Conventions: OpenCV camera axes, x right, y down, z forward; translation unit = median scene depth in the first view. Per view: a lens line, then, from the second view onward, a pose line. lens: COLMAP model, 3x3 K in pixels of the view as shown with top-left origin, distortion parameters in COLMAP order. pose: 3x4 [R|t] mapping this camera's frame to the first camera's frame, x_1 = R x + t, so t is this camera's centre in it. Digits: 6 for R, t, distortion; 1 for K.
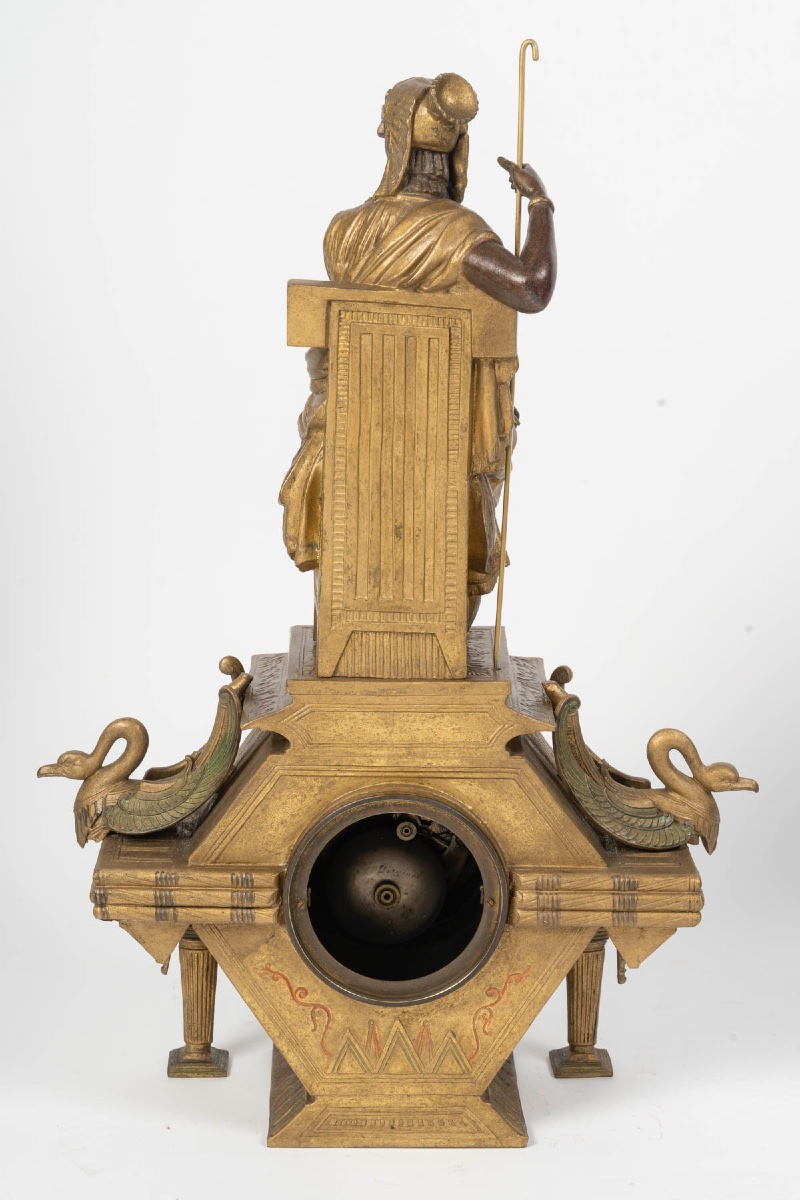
lens RADIAL K [[2550.0, 0, 400.0], [0, 2550.0, 600.0], [0, 0, 1]] dist [0.018306, 0.328232]
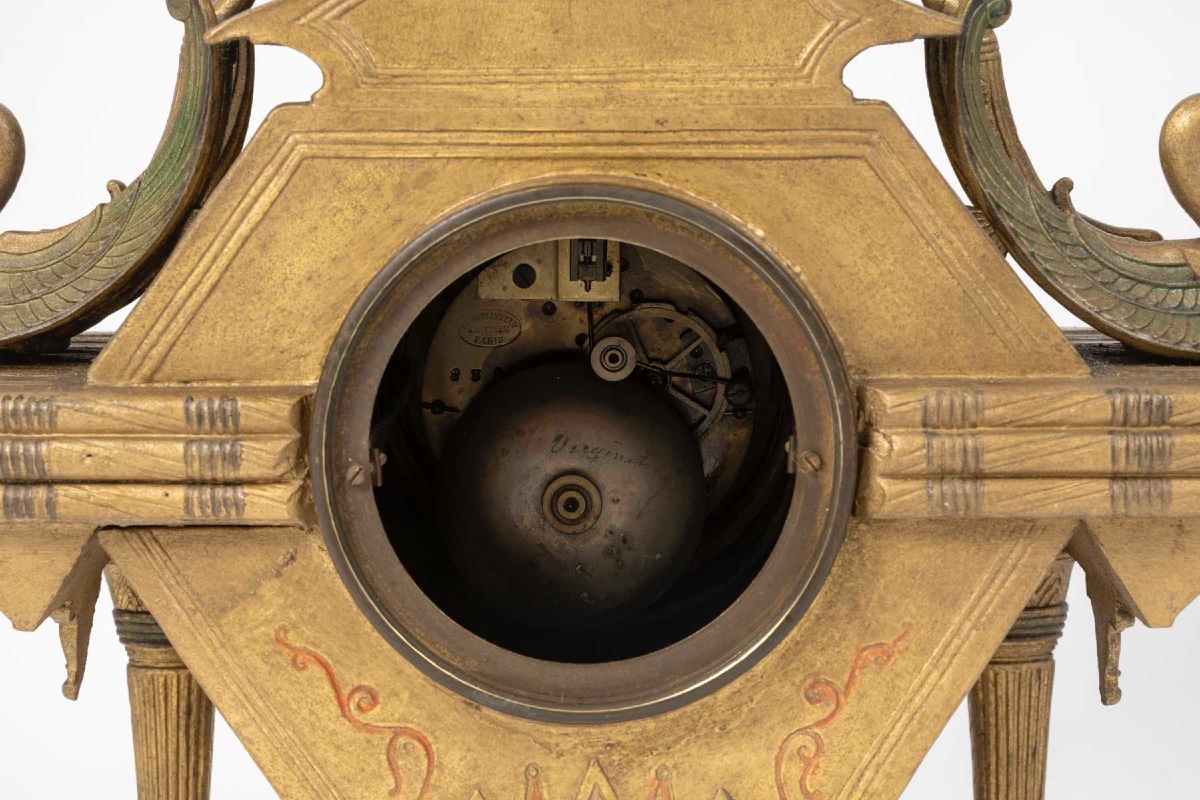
lens RADIAL K [[2546.1, 0, 616.4], [0, 2546.1, 399.4], [0, 0, 1]] dist [0.047047, -0.071030]
pose [[0.999767, -0.016495, -0.013944, 0.009534], [0.014750, 0.993003, -0.117168, 0.156429], [0.015779, 0.116935, 0.993014, 0.588077]]
